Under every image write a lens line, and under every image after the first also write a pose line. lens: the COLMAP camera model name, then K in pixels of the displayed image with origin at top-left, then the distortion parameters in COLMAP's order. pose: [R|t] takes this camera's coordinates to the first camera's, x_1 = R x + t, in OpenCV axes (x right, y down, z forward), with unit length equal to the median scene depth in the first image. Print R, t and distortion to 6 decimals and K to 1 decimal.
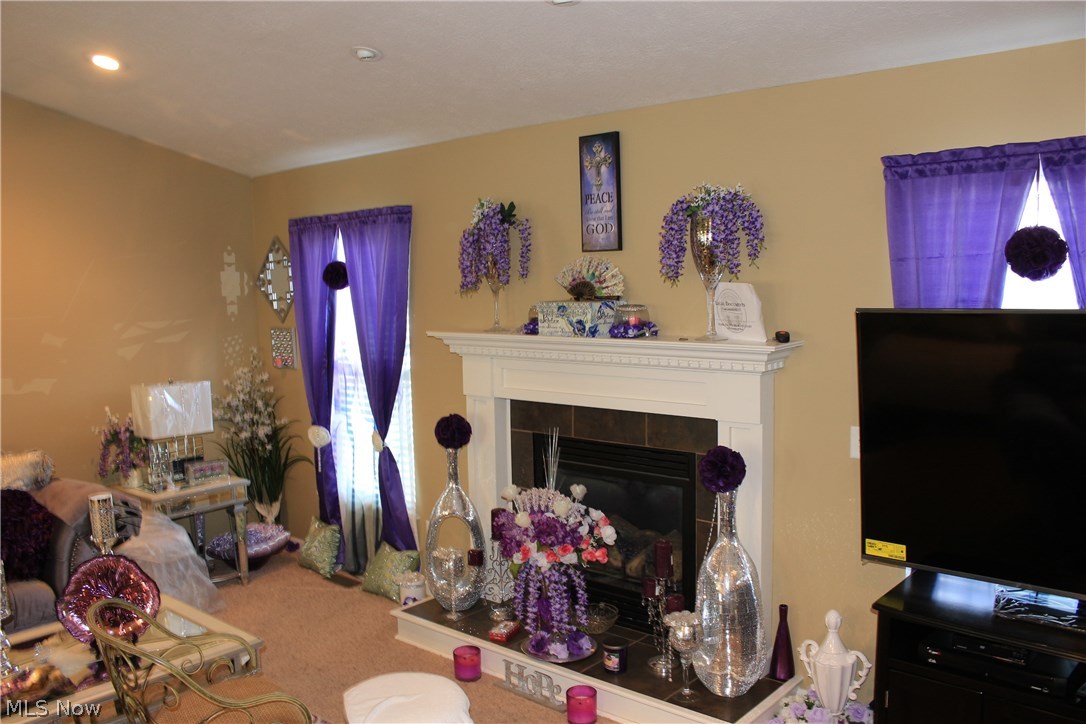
lens RADIAL K [[894.3, 0, 538.0], [0, 894.3, 370.9], [0, 0, 1]] dist [-0.157676, 0.127737]
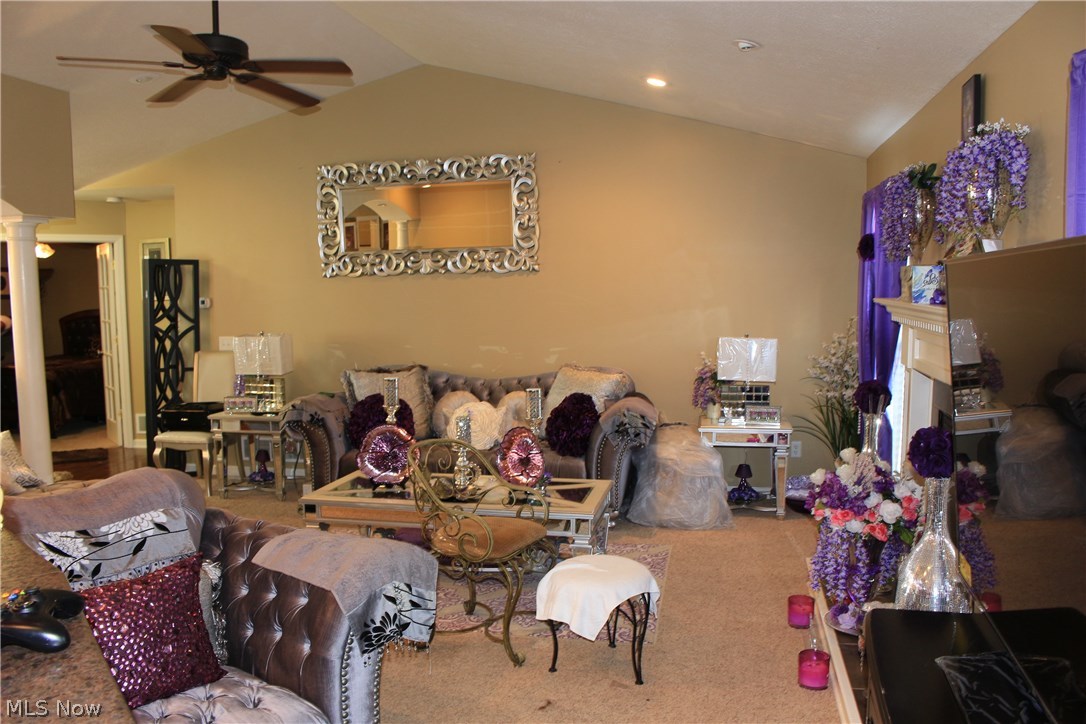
lens RADIAL K [[894.3, 0, 538.0], [0, 894.3, 370.9], [0, 0, 1]] dist [-0.157676, 0.127737]
pose [[0.482419, 0.102152, -0.869964, 0.592760], [-0.096434, 0.993333, 0.063163, 0.012451], [0.870616, 0.053423, 0.489053, 0.186914]]
